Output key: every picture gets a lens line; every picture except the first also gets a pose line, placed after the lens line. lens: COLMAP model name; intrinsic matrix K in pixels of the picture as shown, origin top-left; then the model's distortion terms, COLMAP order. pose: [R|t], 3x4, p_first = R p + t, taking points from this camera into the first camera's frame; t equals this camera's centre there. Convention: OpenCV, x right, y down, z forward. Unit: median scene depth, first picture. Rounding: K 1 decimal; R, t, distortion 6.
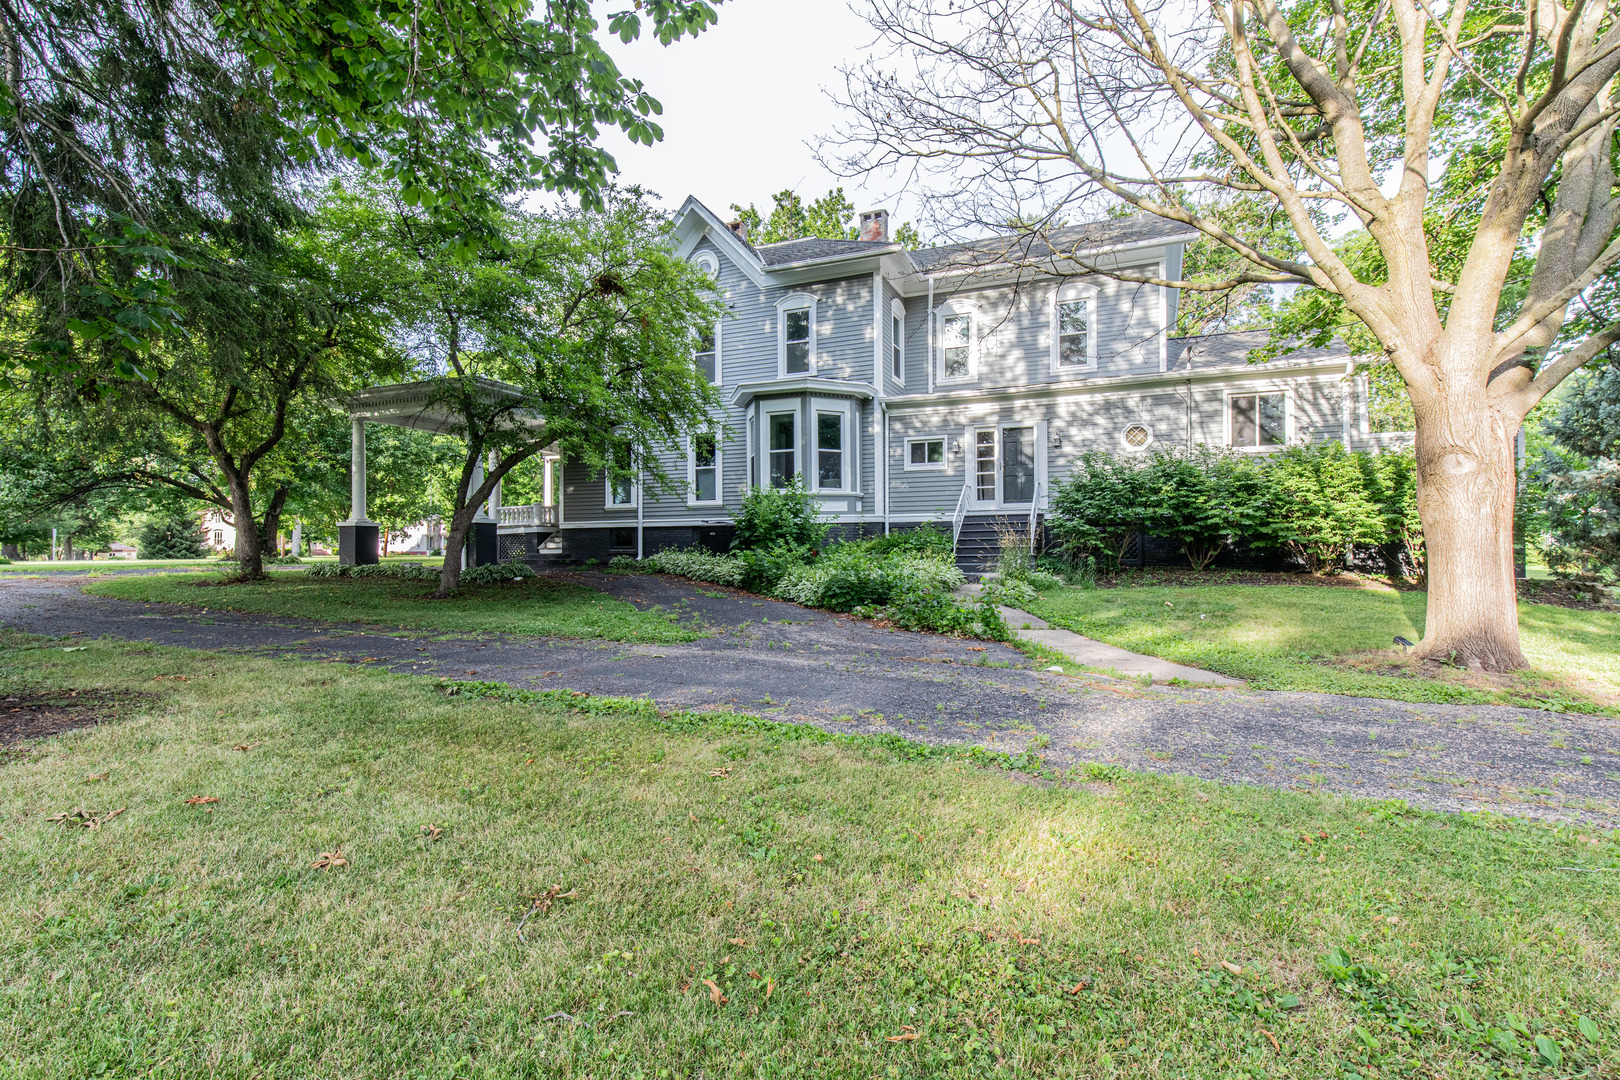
lens RADIAL K [[724.2, 0, 809.8], [0, 724.2, 537.6], [0, 0, 1]] dist [-0.015655, -0.000412]
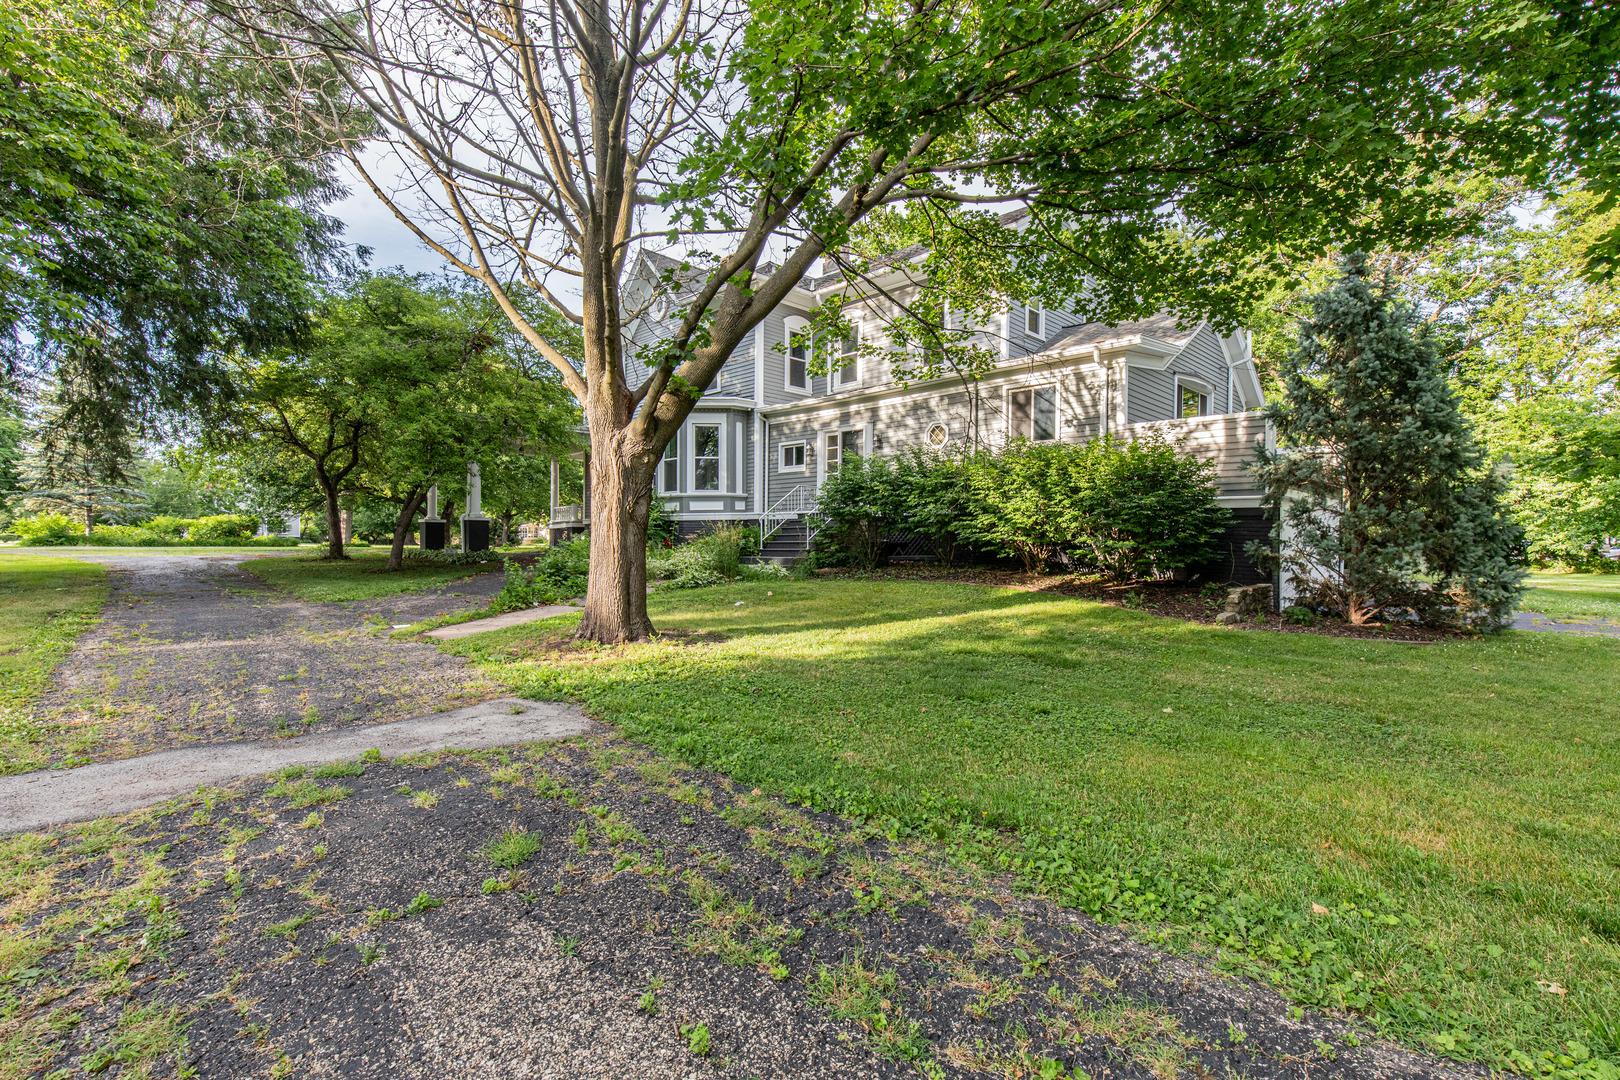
lens RADIAL K [[724.2, 0, 812.1], [0, 724.2, 541.6], [0, 0, 1]] dist [-0.015655, -0.000412]
pose [[0.926335, 0.012290, -0.376501, 0.661560], [-0.007827, 0.999880, 0.013383, -0.002478], [0.376620, -0.009450, 0.926320, -0.017904]]
